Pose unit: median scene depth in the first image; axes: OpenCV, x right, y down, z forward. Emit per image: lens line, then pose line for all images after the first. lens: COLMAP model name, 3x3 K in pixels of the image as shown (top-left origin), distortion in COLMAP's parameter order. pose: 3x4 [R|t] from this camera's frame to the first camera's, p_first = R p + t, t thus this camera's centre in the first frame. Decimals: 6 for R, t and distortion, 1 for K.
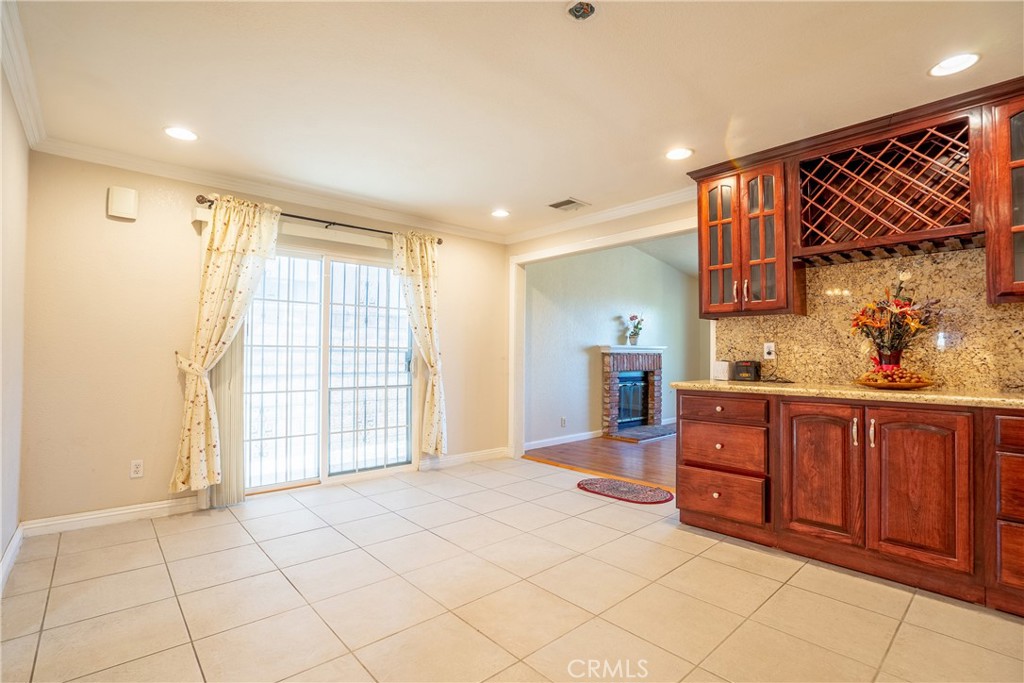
lens RADIAL K [[473.8, 0, 498.6], [0, 473.8, 344.5], [0, 0, 1]] dist [-0.040979, 0.000112]
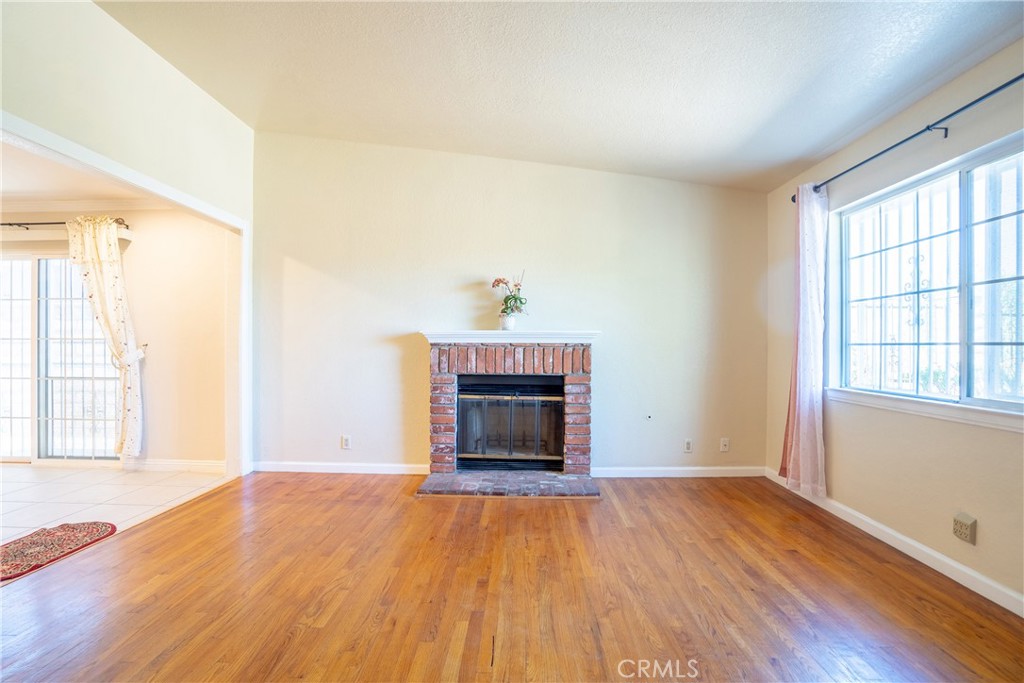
lens RADIAL K [[475.0, 0, 508.9], [0, 475.0, 347.8], [0, 0, 1]] dist [-0.001694, 0.000016]
pose [[0.717820, -0.000475, -0.696229, 0.998472], [0.012824, 0.999839, 0.012539, 0.022080], [0.696111, -0.017929, 0.717711, 0.822160]]
